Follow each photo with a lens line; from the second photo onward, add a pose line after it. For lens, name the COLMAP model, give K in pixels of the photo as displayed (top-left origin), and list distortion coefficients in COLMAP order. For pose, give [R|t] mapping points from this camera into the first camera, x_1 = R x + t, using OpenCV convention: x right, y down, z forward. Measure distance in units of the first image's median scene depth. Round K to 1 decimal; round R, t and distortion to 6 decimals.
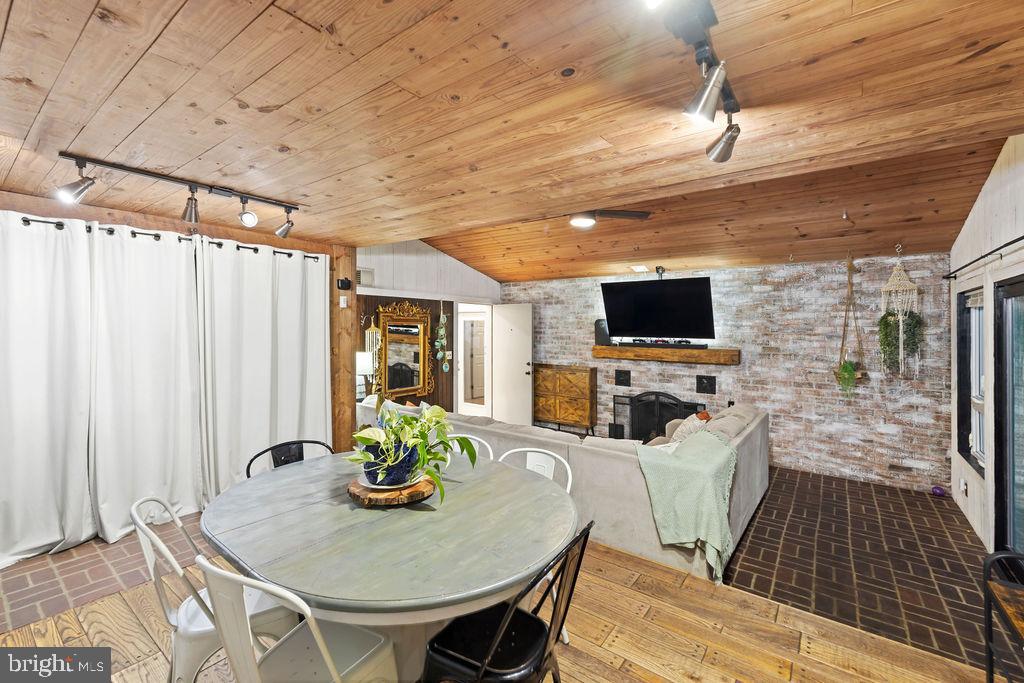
lens RADIAL K [[436.3, 0, 508.8], [0, 436.3, 330.2], [0, 0, 1]] dist [0.001721, 0.000158]
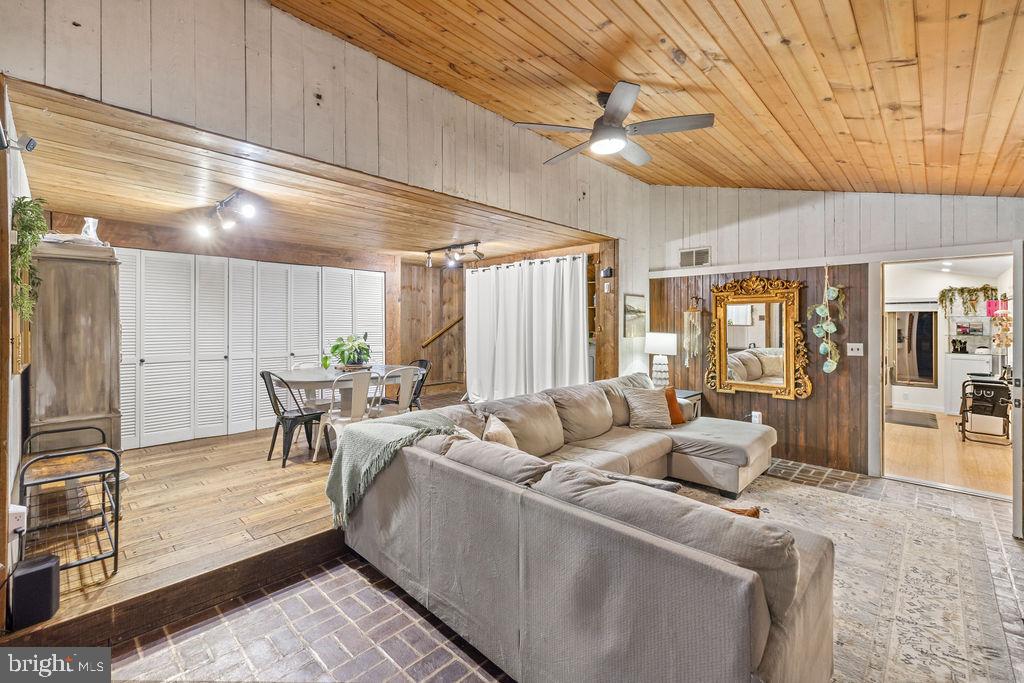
lens RADIAL K [[436.3, 0, 511.9], [0, 436.3, 331.2], [0, 0, 1]] dist [0.001721, 0.000158]
pose [[-0.114396, 0.011436, -0.993369, 0.648754], [-0.009440, 0.999876, 0.012598, 0.031497], [0.993390, 0.010819, -0.114274, 0.673511]]
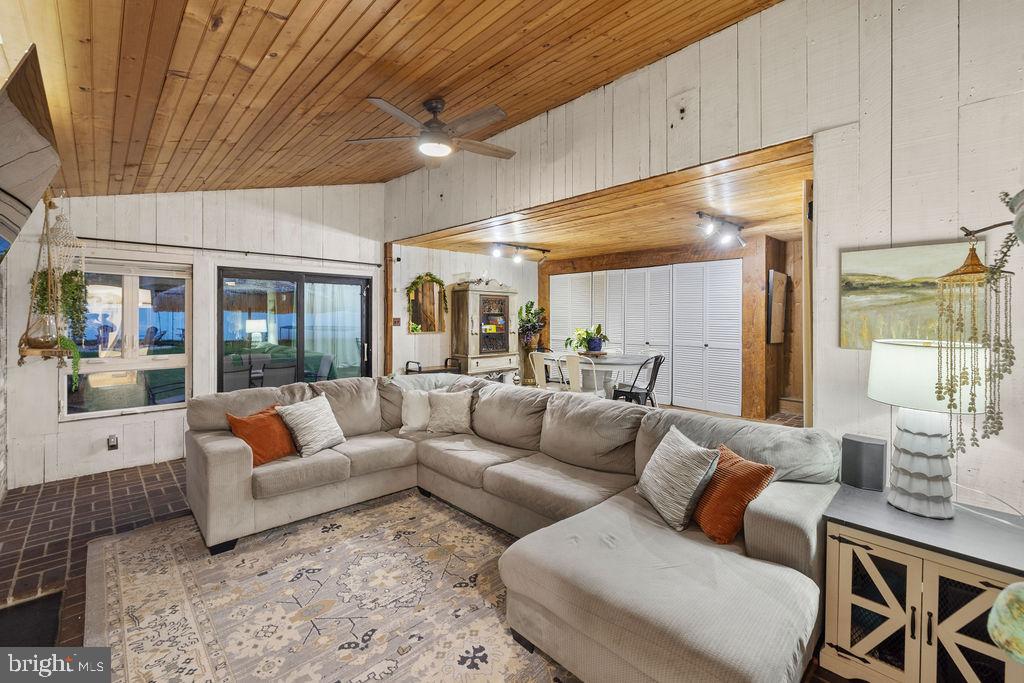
lens RADIAL K [[436.3, 0, 501.3], [0, 436.3, 317.1], [0, 0, 1]] dist [0.001721, 0.000158]
pose [[-0.984795, -0.008361, 0.173519, -0.050916], [-0.006958, 0.999938, 0.008692, 0.024371], [-0.173581, 0.007353, -0.984792, 1.254592]]
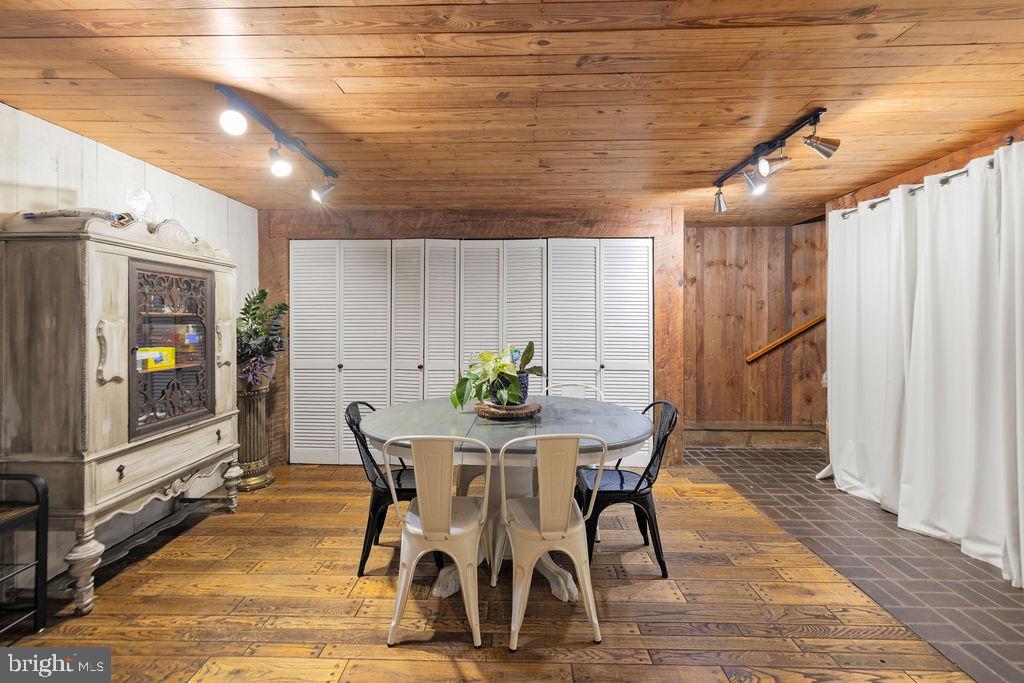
lens RADIAL K [[436.3, 0, 506.2], [0, 436.3, 321.8], [0, 0, 1]] dist [0.001721, 0.000158]
pose [[-0.814869, -0.004525, -0.579628, 0.154135], [-0.009016, 0.999947, 0.004869, 0.025623], [0.579575, 0.009194, -0.814867, 0.638295]]
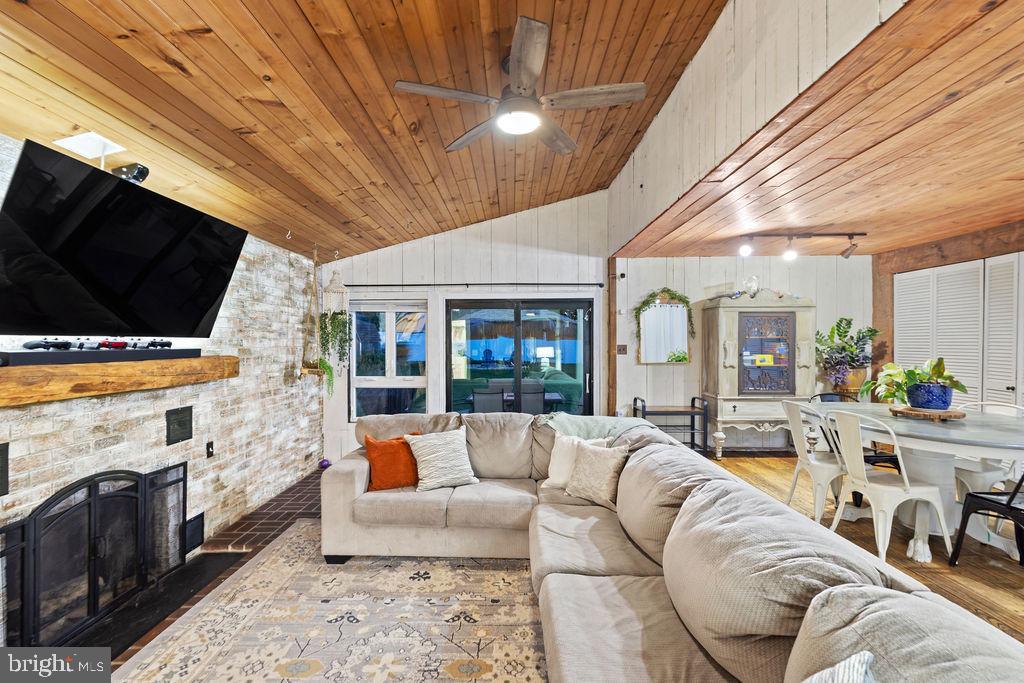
lens RADIAL K [[436.3, 0, 504.0], [0, 436.3, 345.2], [0, 0, 1]] dist [0.001721, 0.000158]
pose [[-0.585861, -0.010138, 0.810348, -0.201130], [0.005694, 0.999846, 0.016625, 0.021607], [-0.810391, 0.014354, -0.585713, 0.979974]]
